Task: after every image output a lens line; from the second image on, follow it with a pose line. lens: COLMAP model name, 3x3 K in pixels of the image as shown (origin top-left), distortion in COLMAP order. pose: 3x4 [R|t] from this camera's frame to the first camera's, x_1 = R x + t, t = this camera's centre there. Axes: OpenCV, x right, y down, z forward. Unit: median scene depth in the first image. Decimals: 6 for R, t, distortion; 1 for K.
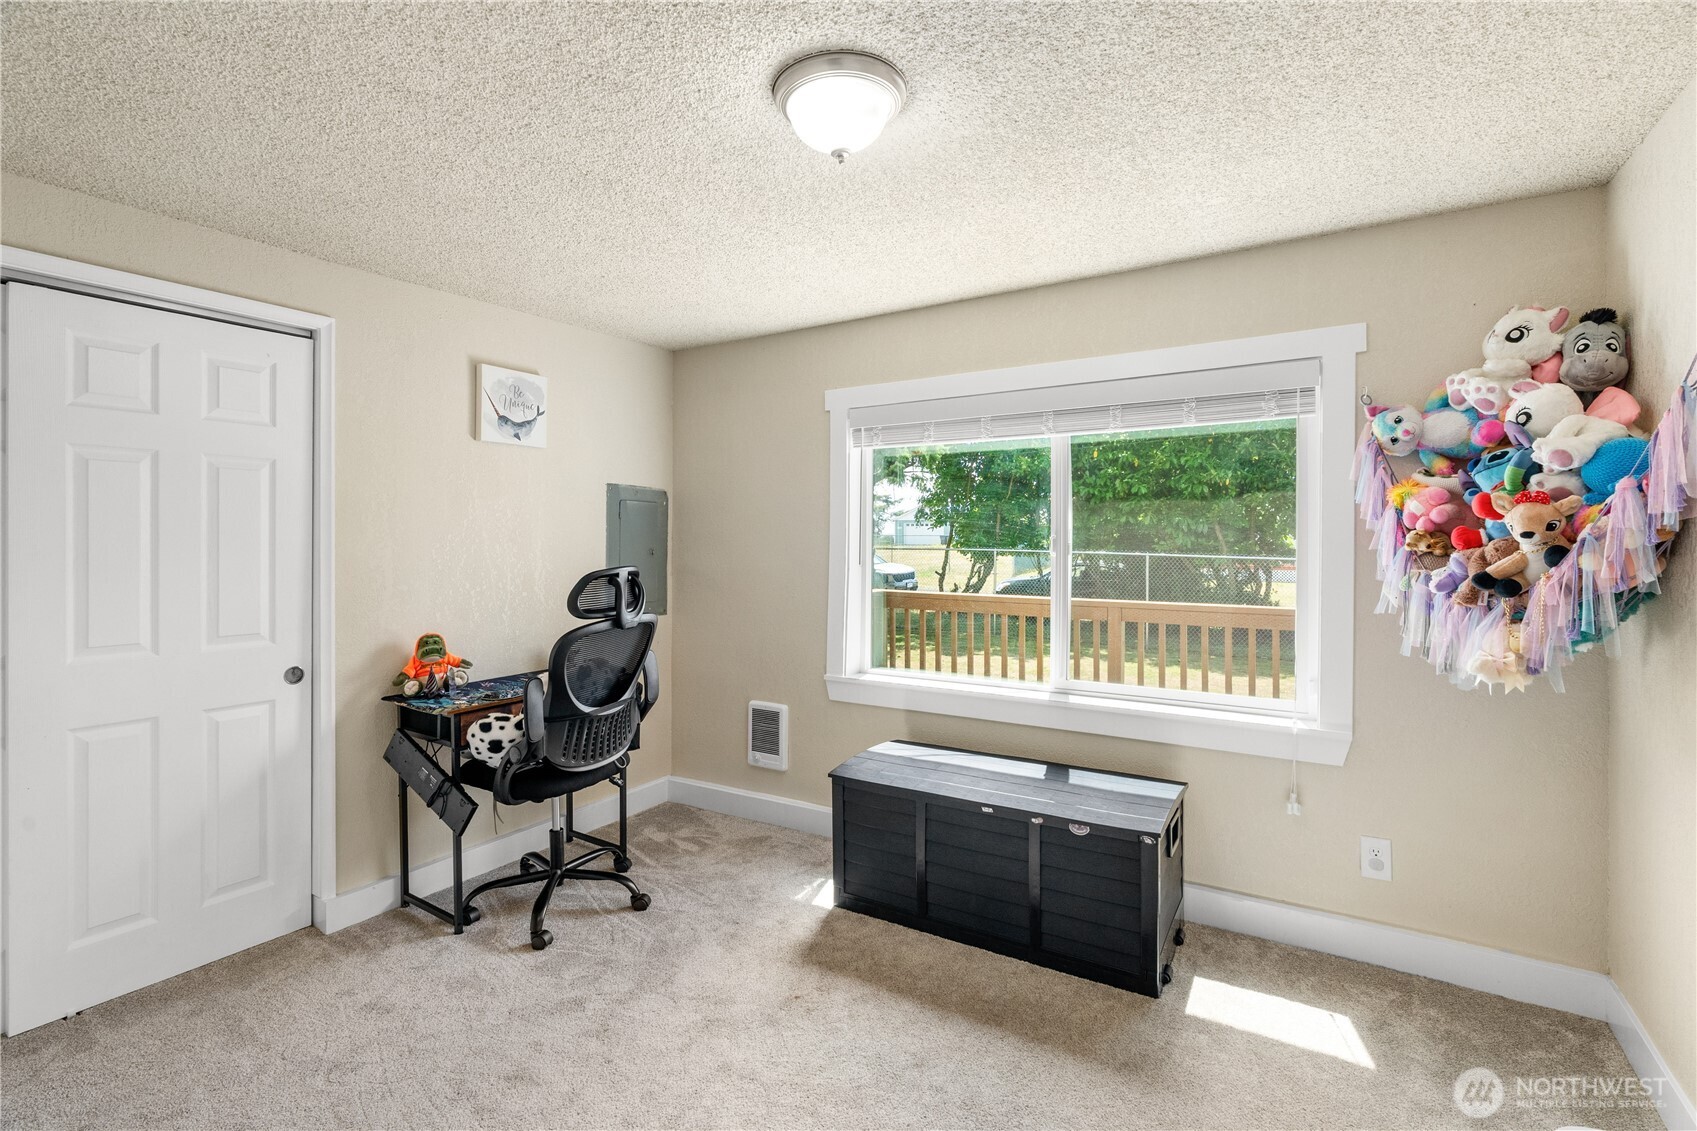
lens RADIAL K [[765.1, 0, 833.2], [0, 765.1, 548.7], [0, 0, 1]] dist [-0.003836, 0.001468]
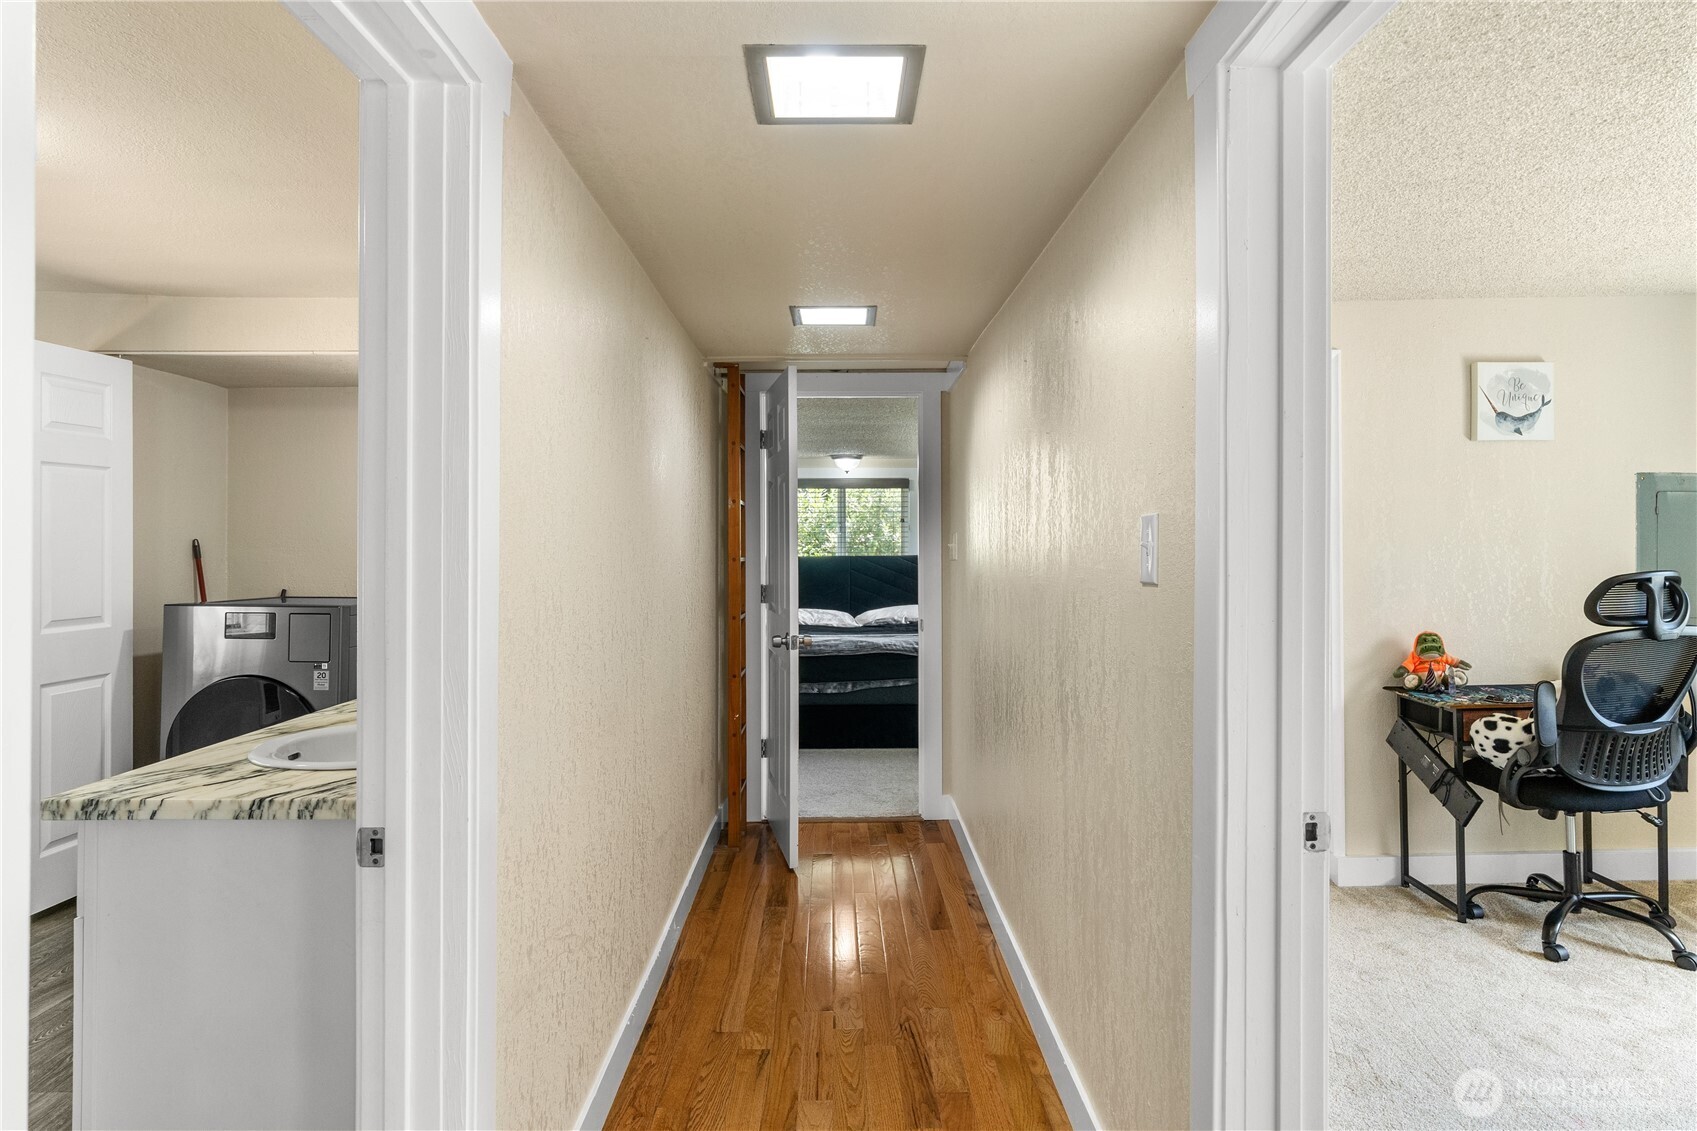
lens RADIAL K [[946.8, 0, 861.3], [0, 946.8, 536.2], [0, 0, 1]] dist [-0.009899, 0.001498]
pose [[0.554235, -0.011989, -0.832274, 0.122492], [-0.000288, 0.999893, -0.014596, -0.000679], [0.832360, 0.008329, 0.554173, -0.375598]]
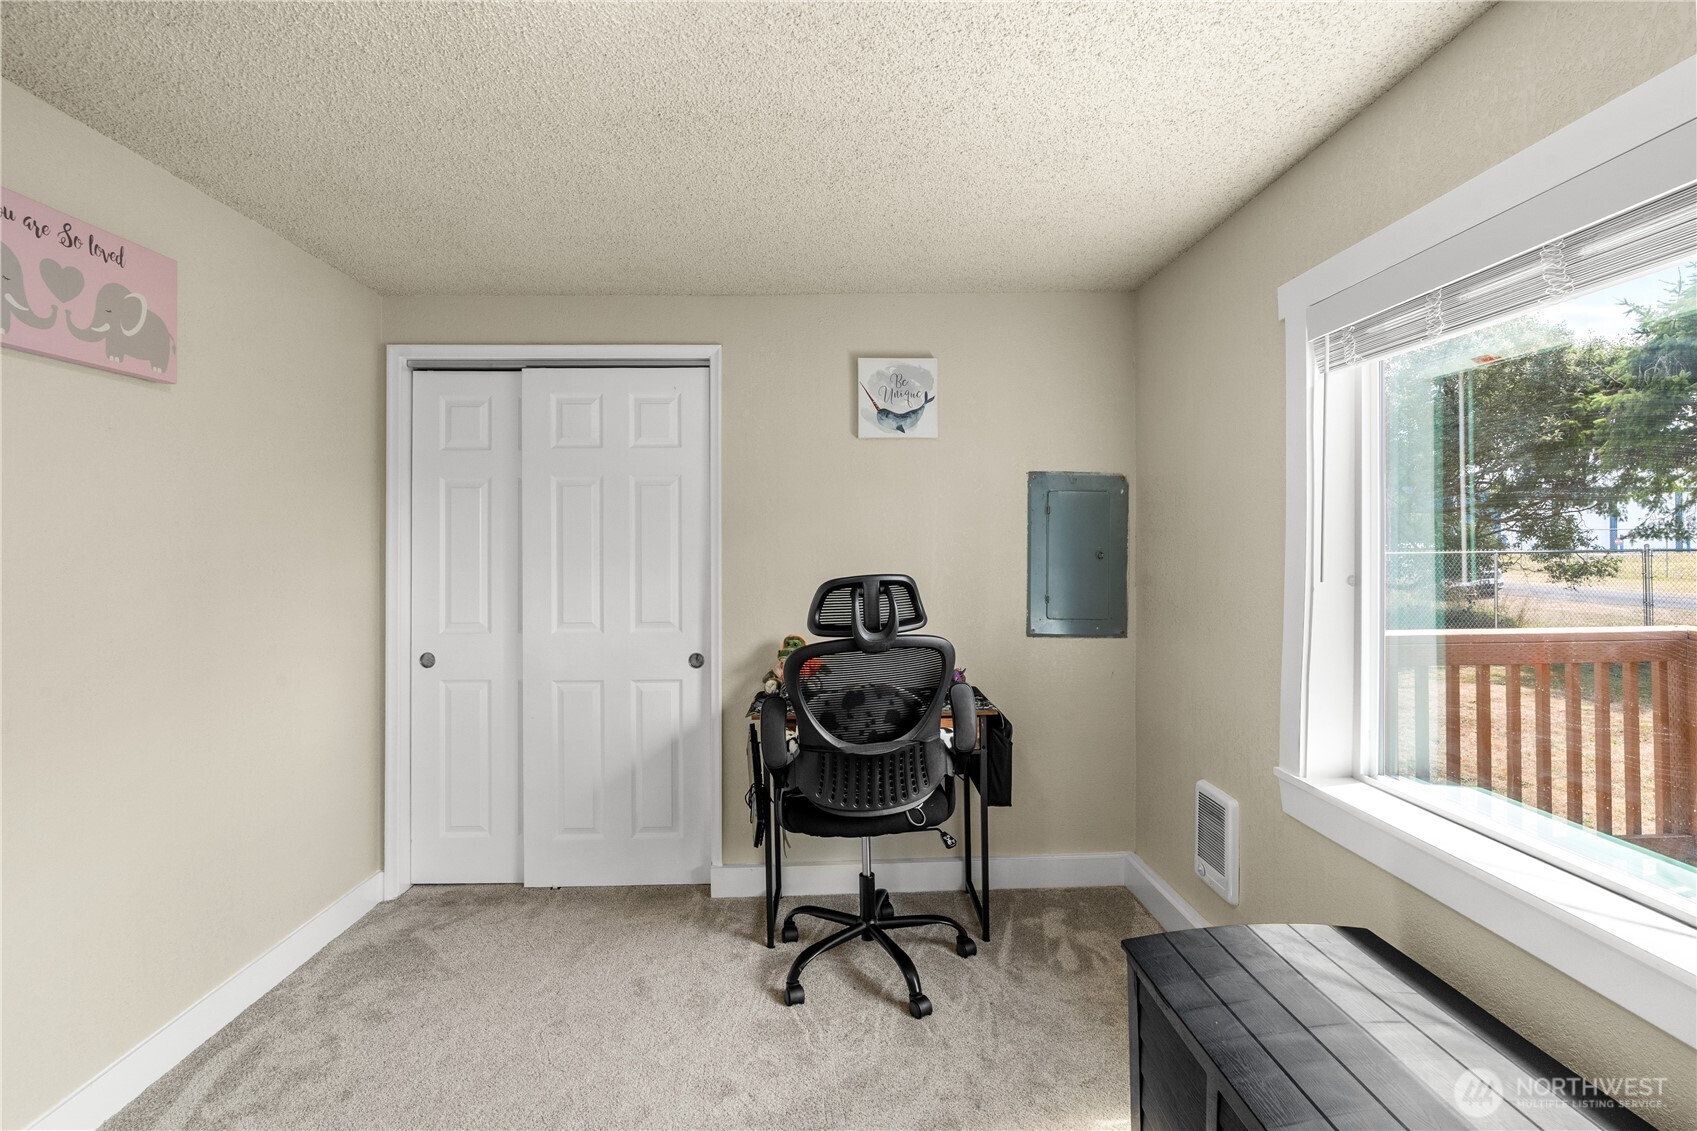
lens RADIAL K [[765.1, 0, 866.1], [0, 765.1, 531.8], [0, 0, 1]] dist [-0.003836, 0.001468]
pose [[0.580933, -0.014092, -0.813829, 0.368672], [0.000359, 0.999854, -0.017057, -0.008423], [0.813951, 0.009617, 0.580854, 0.510856]]
